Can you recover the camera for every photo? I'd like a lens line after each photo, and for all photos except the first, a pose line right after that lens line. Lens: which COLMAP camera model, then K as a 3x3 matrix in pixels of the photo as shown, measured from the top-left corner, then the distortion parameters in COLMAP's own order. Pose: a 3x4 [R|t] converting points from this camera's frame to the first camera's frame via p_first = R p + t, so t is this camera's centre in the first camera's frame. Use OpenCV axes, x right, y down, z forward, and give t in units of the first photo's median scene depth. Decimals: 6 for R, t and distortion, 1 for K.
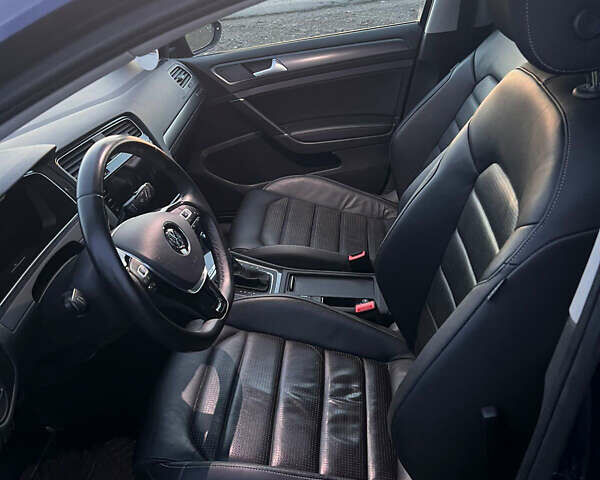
lens RADIAL K [[640.7, 0, 300.0], [0, 640.7, 240.0], [0, 0, 1]] dist [0.160786, -0.243635]
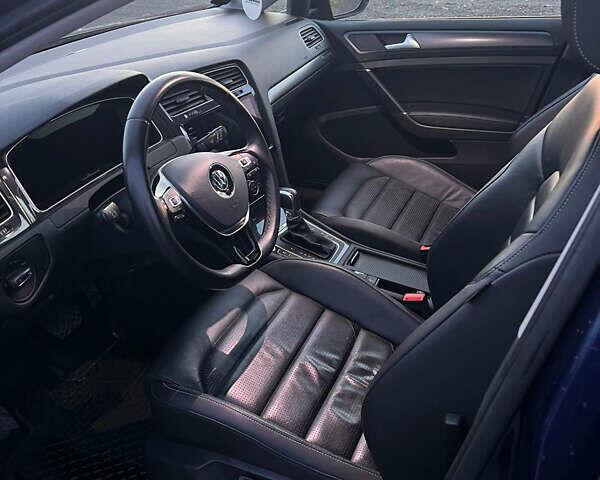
lens RADIAL K [[640.7, 0, 300.0], [0, 640.7, 240.0], [0, 0, 1]] dist [0.160786, -0.243635]
pose [[0.945392, 0.229052, -0.231880, 0.147369], [-0.221858, 0.973411, 0.057008, 0.002923], [0.238773, -0.002451, 0.971072, 0.017027]]
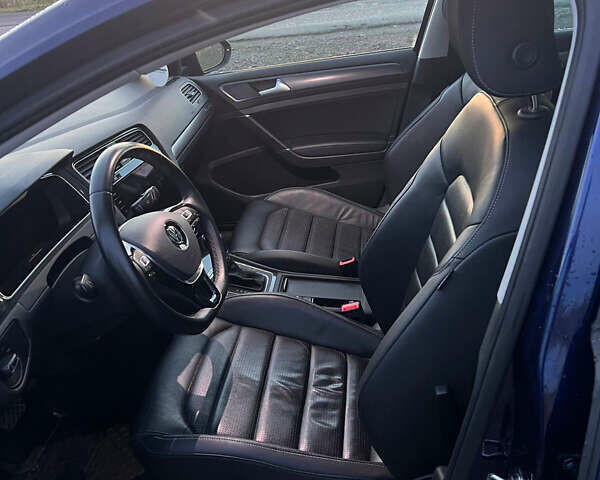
lens RADIAL K [[641.4, 0, 300.0], [0, 641.4, 240.0], [0, 0, 1]] dist [0.139203, -0.016127]
pose [[0.999399, 0.027769, -0.020759, 0.036577], [-0.028370, 0.999169, -0.029265, 0.025903], [0.019929, 0.029836, 0.999356, -0.092185]]
